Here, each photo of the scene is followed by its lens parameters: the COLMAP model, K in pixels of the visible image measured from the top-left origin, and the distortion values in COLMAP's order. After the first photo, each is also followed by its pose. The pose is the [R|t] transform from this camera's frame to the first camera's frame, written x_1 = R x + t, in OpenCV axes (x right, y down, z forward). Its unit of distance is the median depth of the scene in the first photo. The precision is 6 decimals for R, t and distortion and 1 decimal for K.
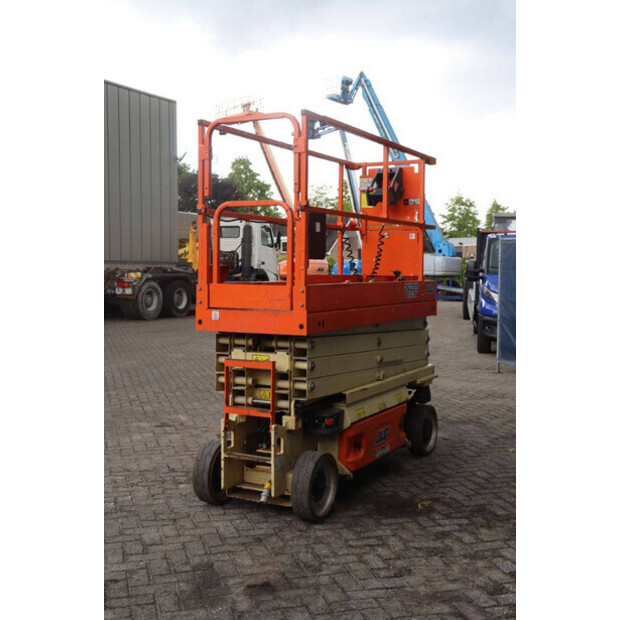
lens RADIAL K [[810.6, 0, 310.0], [0, 810.6, 310.0], [0, 0, 1]] dist [0.023206, 0.051044]
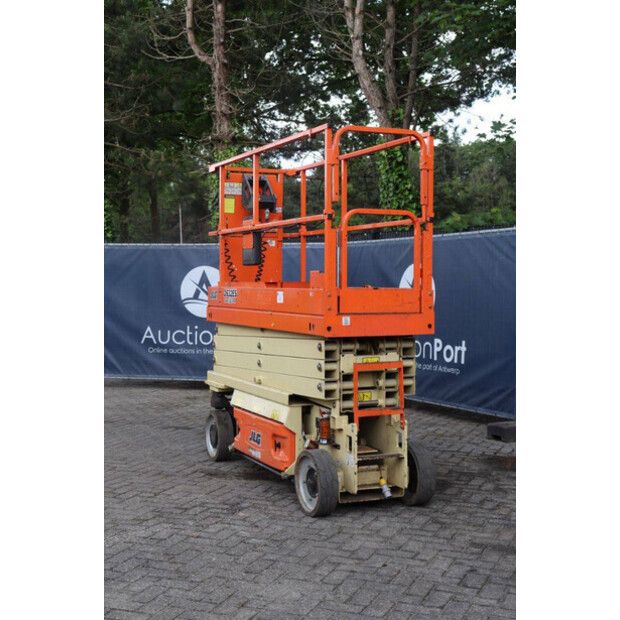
lens RADIAL K [[921.9, 0, 310.0], [0, 921.9, 310.0], [0, 0, 1]] dist [0.115633, -0.016623]
pose [[0.610104, -0.035199, 0.791539, -1.059006], [0.047370, 0.998846, 0.007905, -0.018433], [-0.790904, 0.032673, 0.611067, 0.343064]]
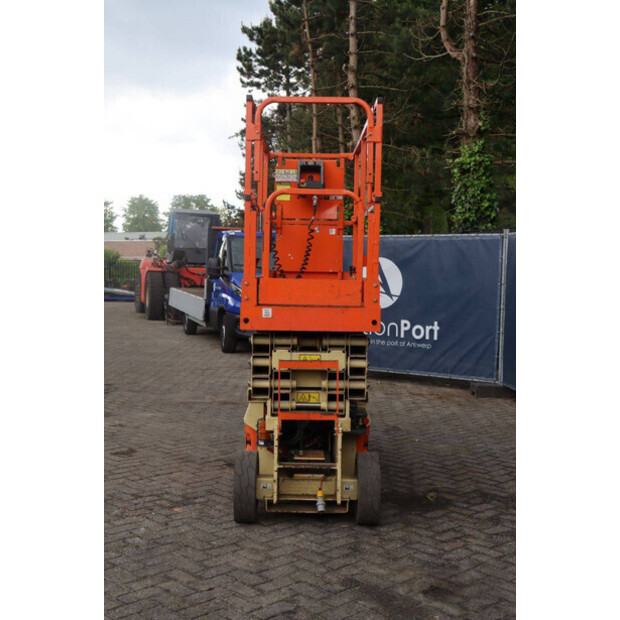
lens RADIAL K [[858.4, 0, 310.0], [0, 858.4, 310.0], [0, 0, 1]] dist [0.034531, 0.133953]
pose [[0.881196, -0.015396, 0.472501, -0.535584], [0.016187, 0.999866, 0.002392, 0.001747], [-0.472474, 0.005541, 0.881327, 0.131067]]
